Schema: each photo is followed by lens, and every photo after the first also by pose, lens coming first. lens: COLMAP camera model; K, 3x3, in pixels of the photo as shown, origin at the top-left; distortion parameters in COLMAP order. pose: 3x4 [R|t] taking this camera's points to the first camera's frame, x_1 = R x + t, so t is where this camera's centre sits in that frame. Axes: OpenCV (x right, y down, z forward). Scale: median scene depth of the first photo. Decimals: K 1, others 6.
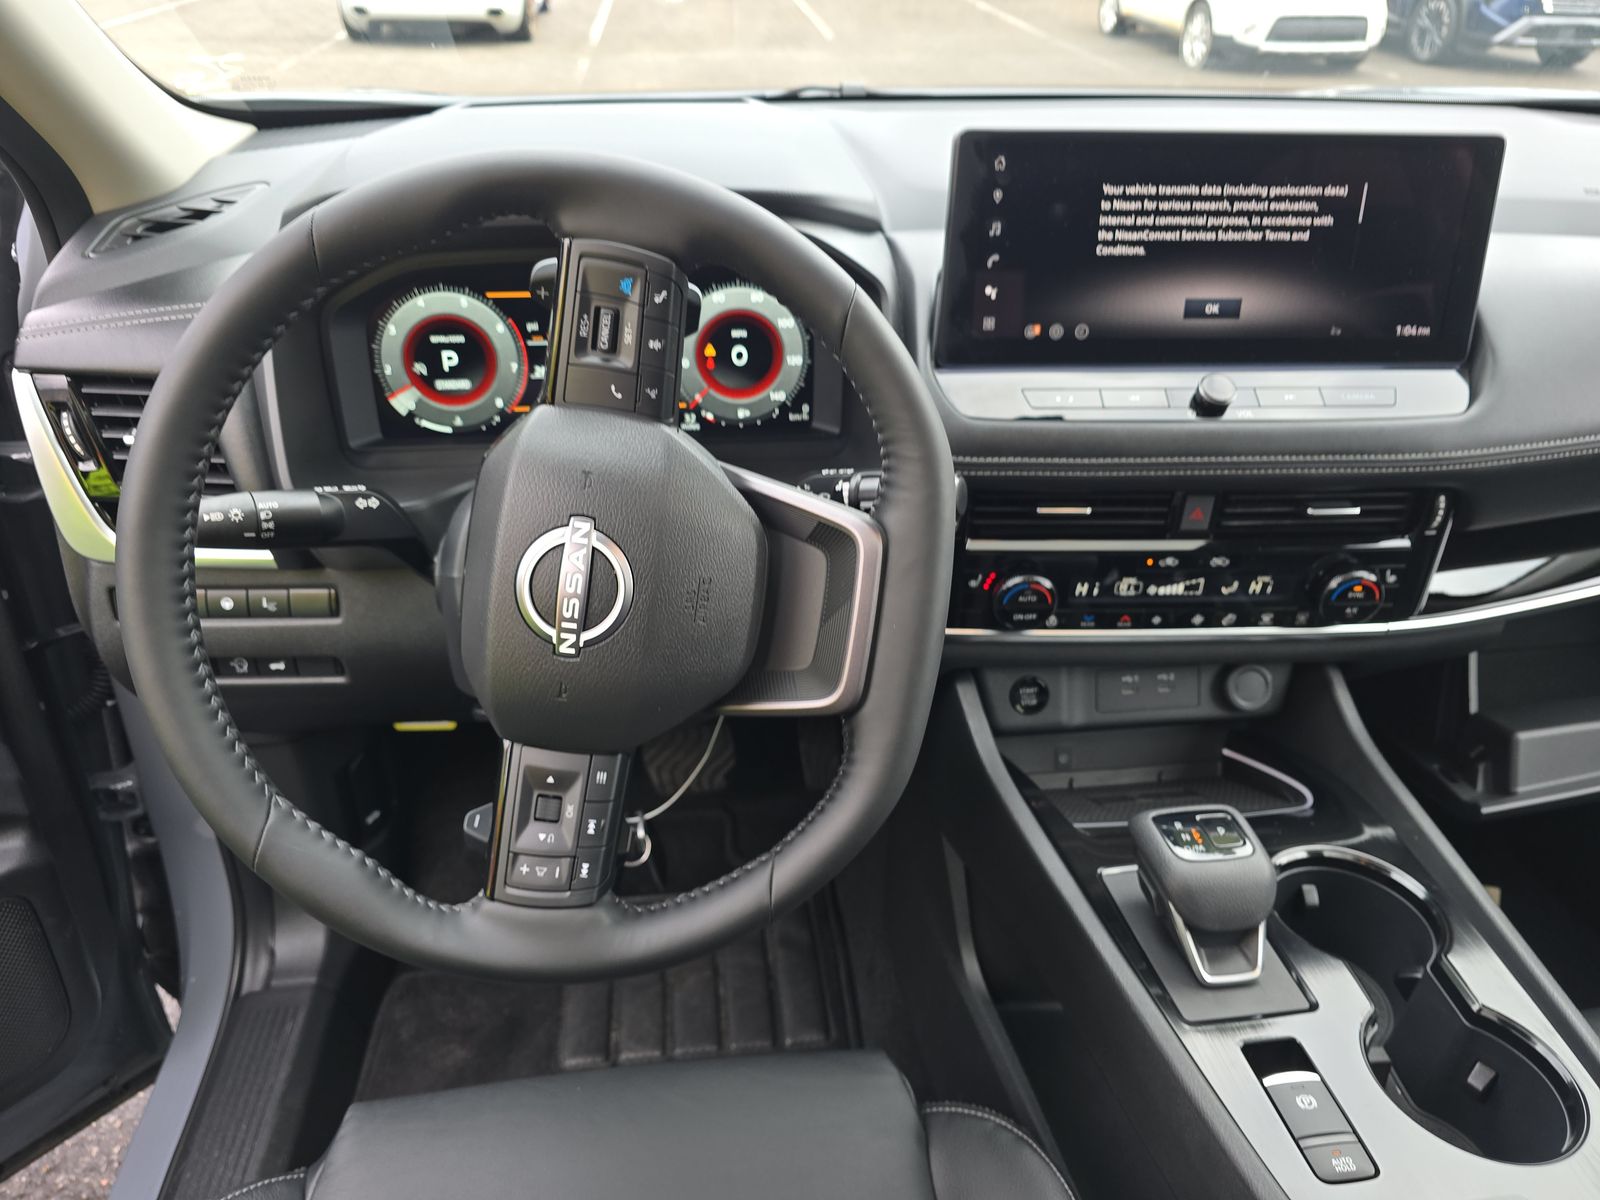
lens RADIAL K [[1056.8, 0, 800.0], [0, 1056.8, 600.0], [0, 0, 1]] dist [0.034388, -0.044393]
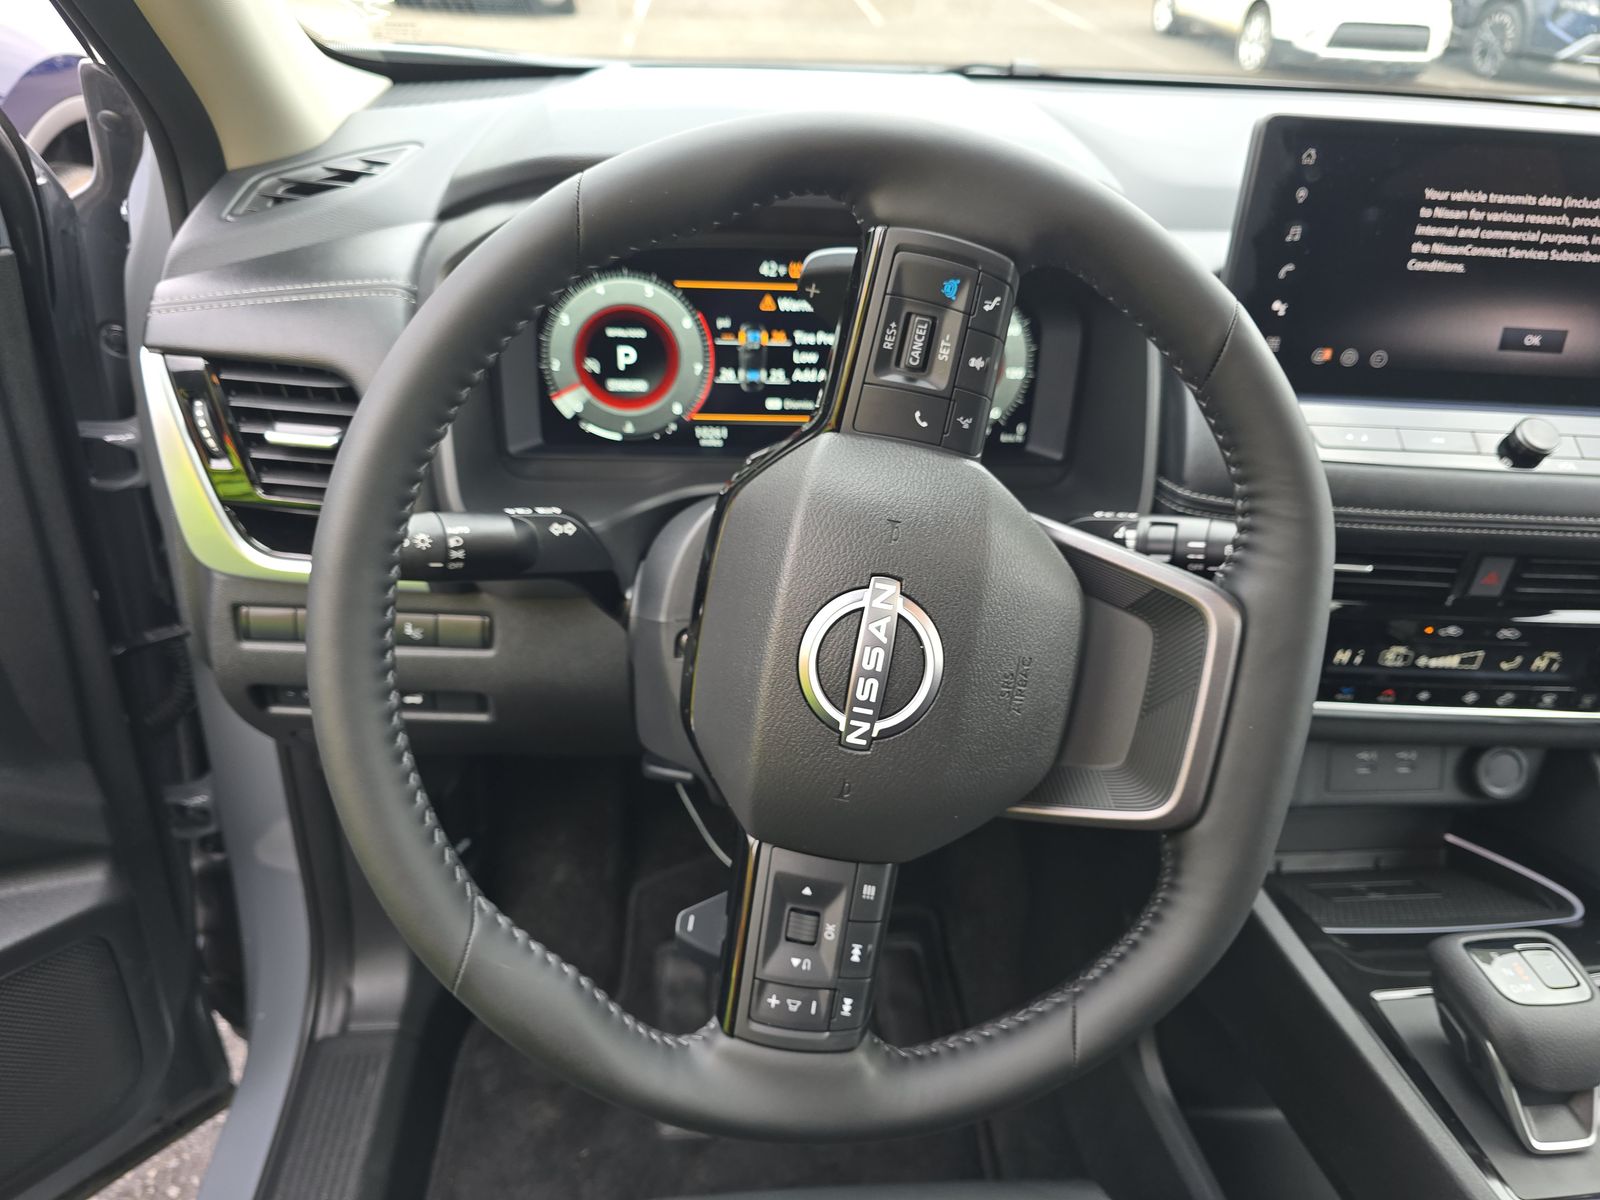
lens RADIAL K [[1073.3, 0, 800.0], [0, 1073.3, 600.0], [0, 0, 1]] dist [0.027571, -0.040551]
pose [[0.998661, 0.049678, -0.014417, -0.178215], [-0.049601, 0.998753, 0.005617, -0.042798], [0.014678, -0.004894, 0.999880, 0.131139]]
